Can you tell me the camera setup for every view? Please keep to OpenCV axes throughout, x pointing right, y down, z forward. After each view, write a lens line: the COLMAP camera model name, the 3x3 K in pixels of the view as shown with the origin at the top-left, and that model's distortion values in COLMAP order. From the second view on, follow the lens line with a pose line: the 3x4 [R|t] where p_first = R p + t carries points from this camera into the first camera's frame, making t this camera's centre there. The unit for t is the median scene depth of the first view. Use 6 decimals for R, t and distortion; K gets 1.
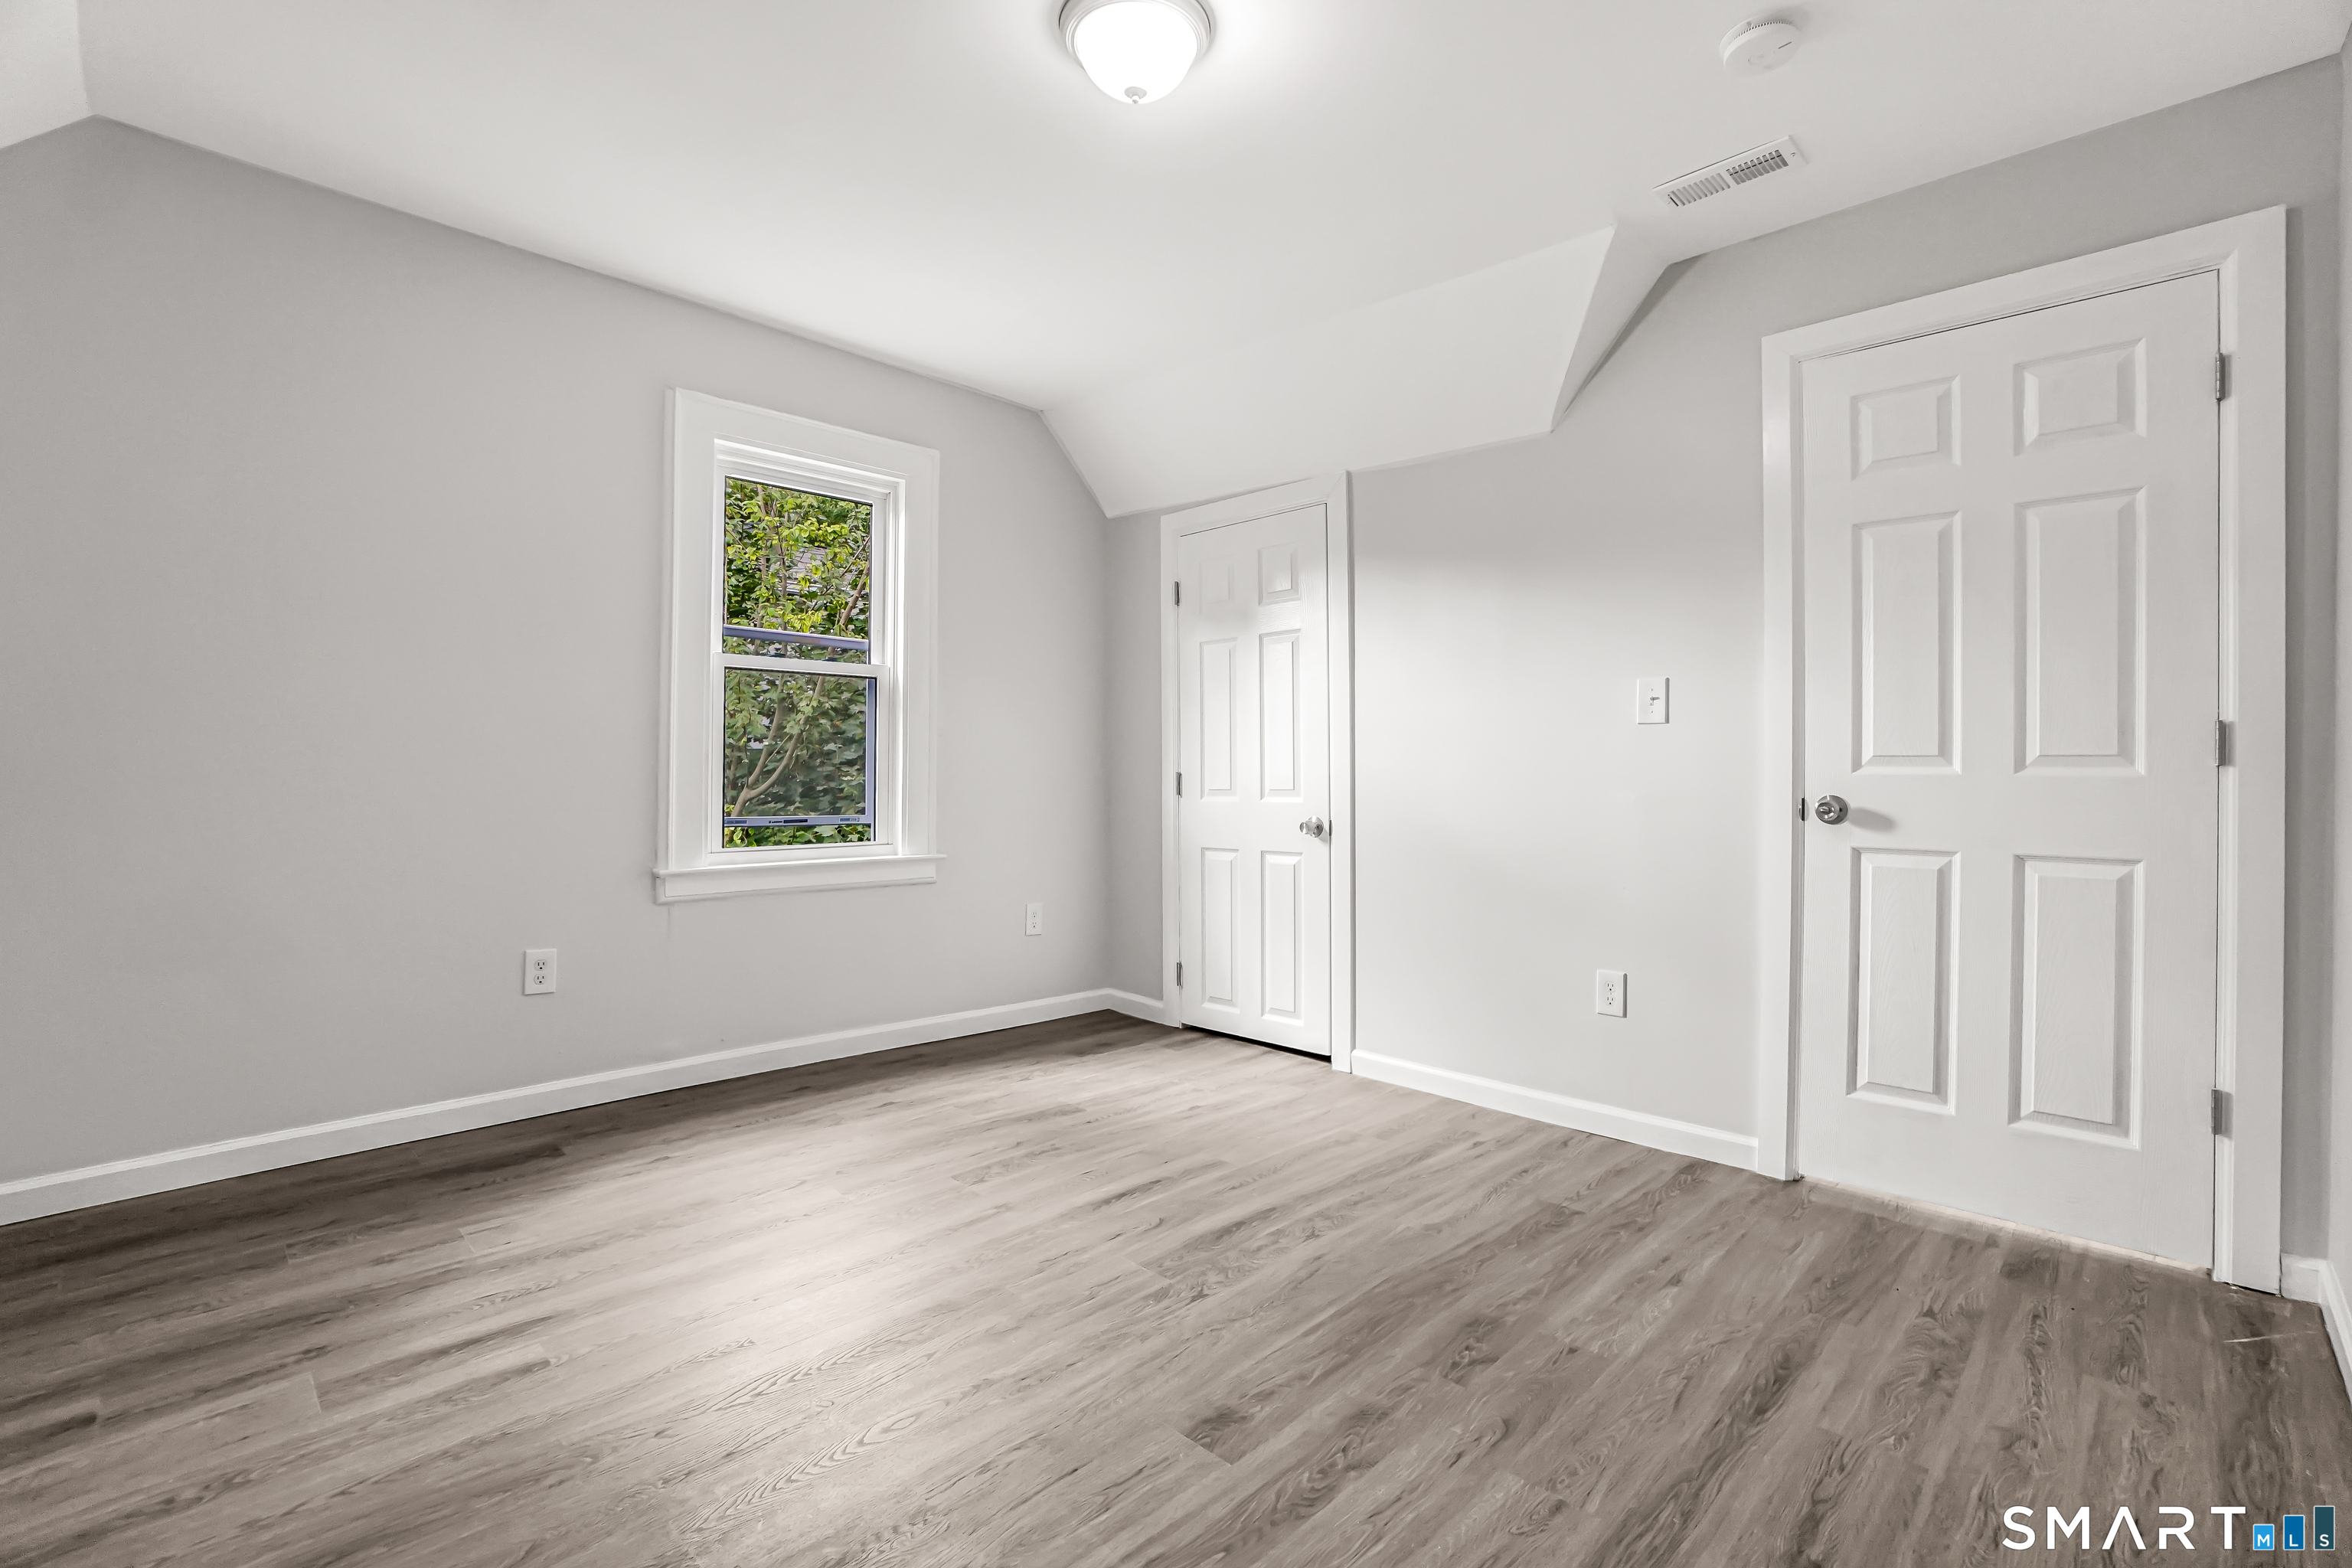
lens RADIAL K [[1061.4, 0, 1164.2], [0, 1061.4, 753.9], [0, 0, 1]] dist [-0.064583, 0.023242]
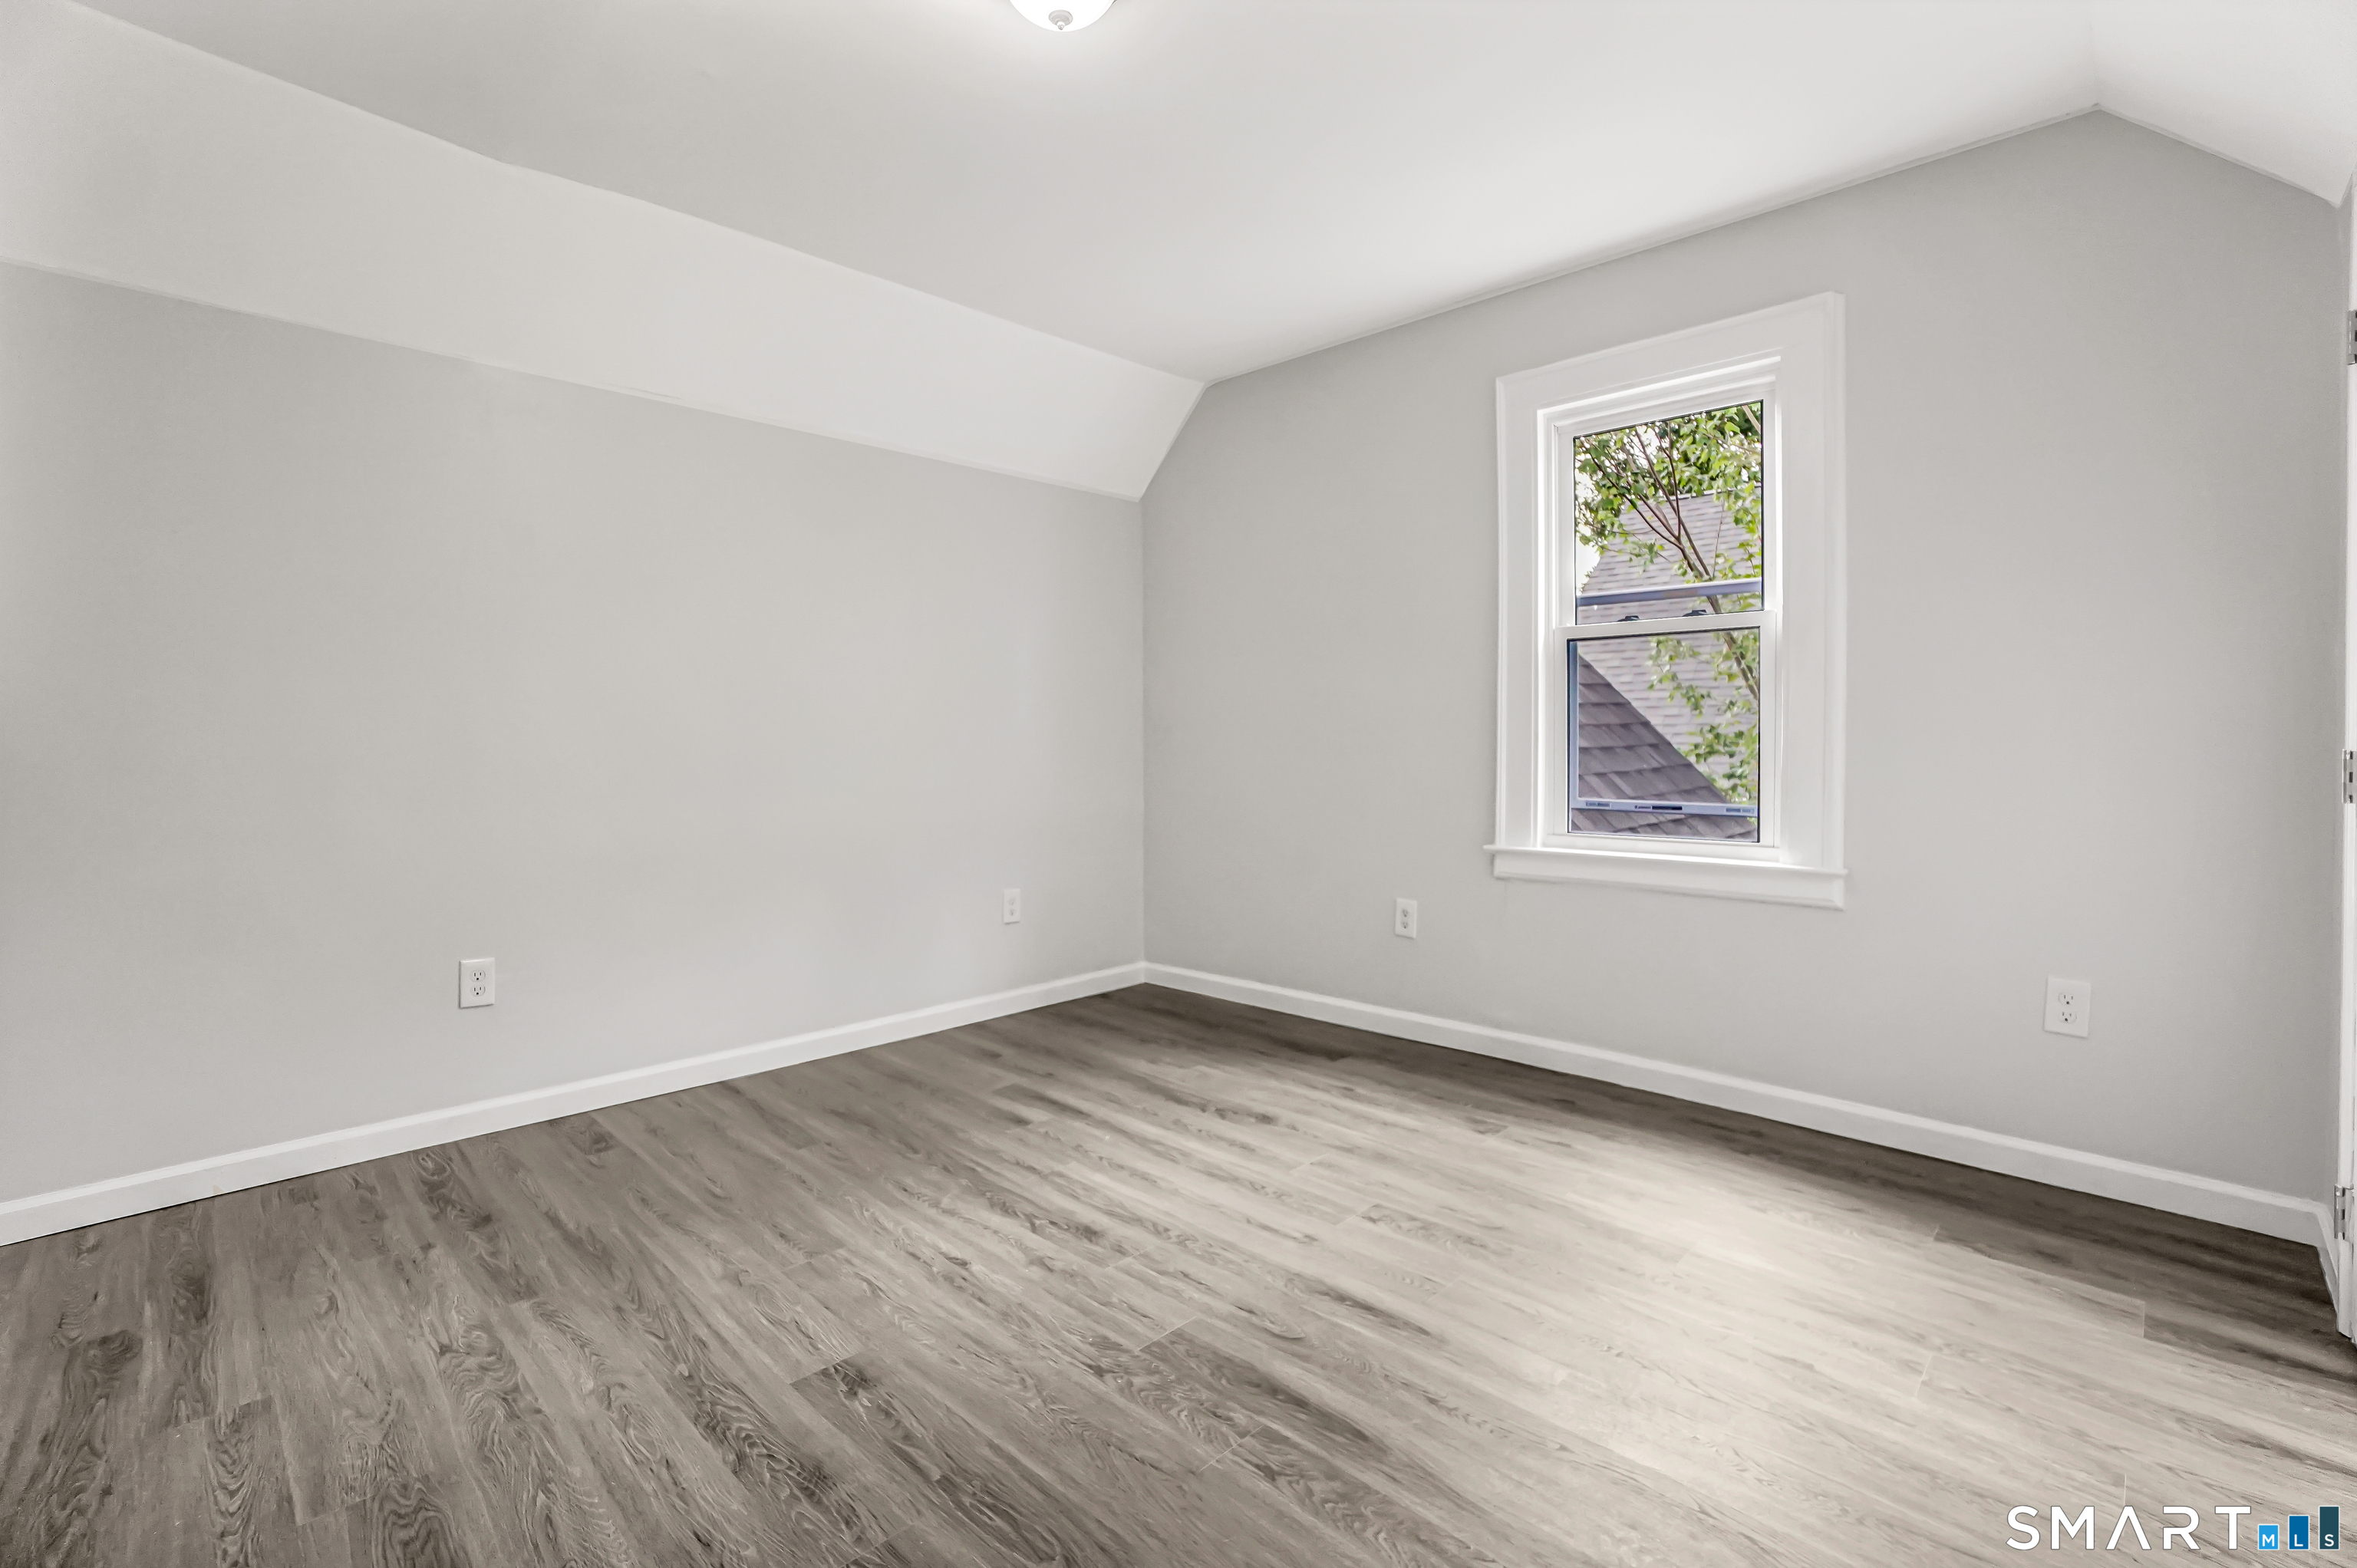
lens RADIAL K [[1063.6, 0, 1166.6], [0, 1063.6, 753.8], [0, 0, 1]] dist [-0.064583, 0.023242]
pose [[-0.012905, -0.001973, -0.999915, 0.738068], [0.017609, 0.999843, -0.002200, 0.029957], [0.999762, -0.017636, -0.012868, 0.923252]]
